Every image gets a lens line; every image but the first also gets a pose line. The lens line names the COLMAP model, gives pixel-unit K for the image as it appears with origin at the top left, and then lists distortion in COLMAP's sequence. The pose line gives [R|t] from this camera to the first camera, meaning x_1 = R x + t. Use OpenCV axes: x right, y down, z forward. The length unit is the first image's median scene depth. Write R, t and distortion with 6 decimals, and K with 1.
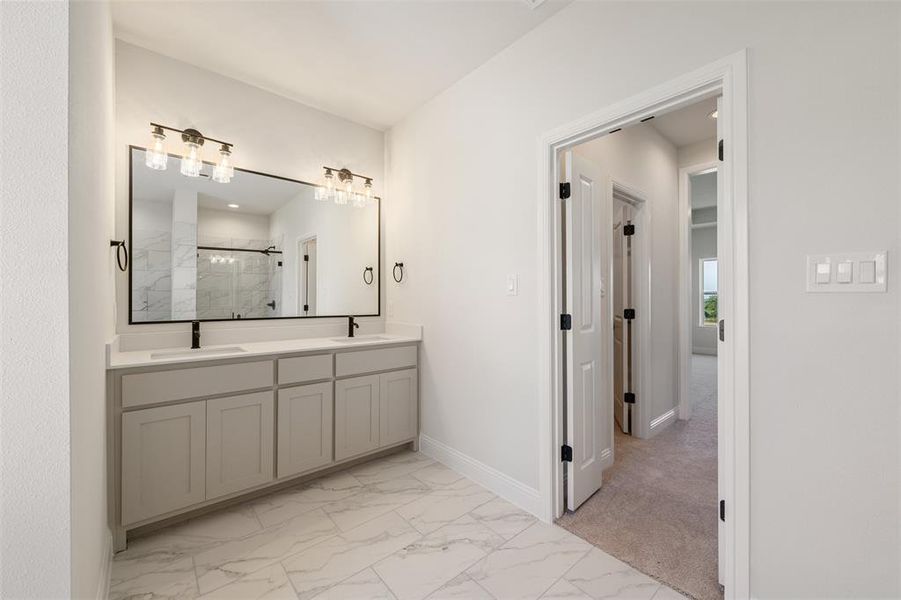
lens RADIAL K [[353.8, 0, 450.5], [0, 353.8, 300.0], [0, 0, 1]] dist [-0.000256, -0.000081]
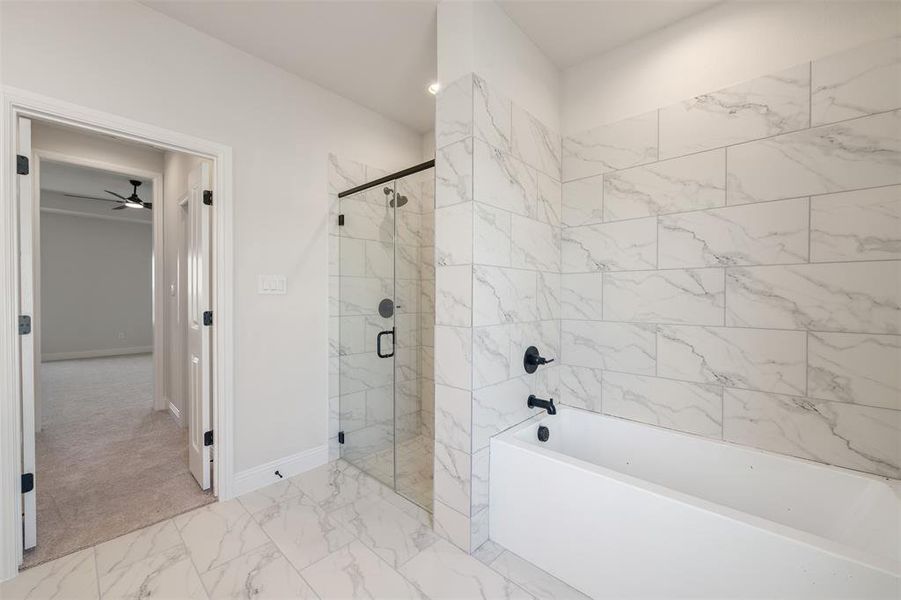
lens RADIAL K [[353.8, 0, 450.5], [0, 353.8, 300.0], [0, 0, 1]] dist [-0.000256, -0.000081]
pose [[-0.119095, -0.003138, 0.992878, -0.639629], [0.004007, 0.999985, 0.003641, 0.006144], [-0.992875, 0.004412, -0.119081, 0.114838]]
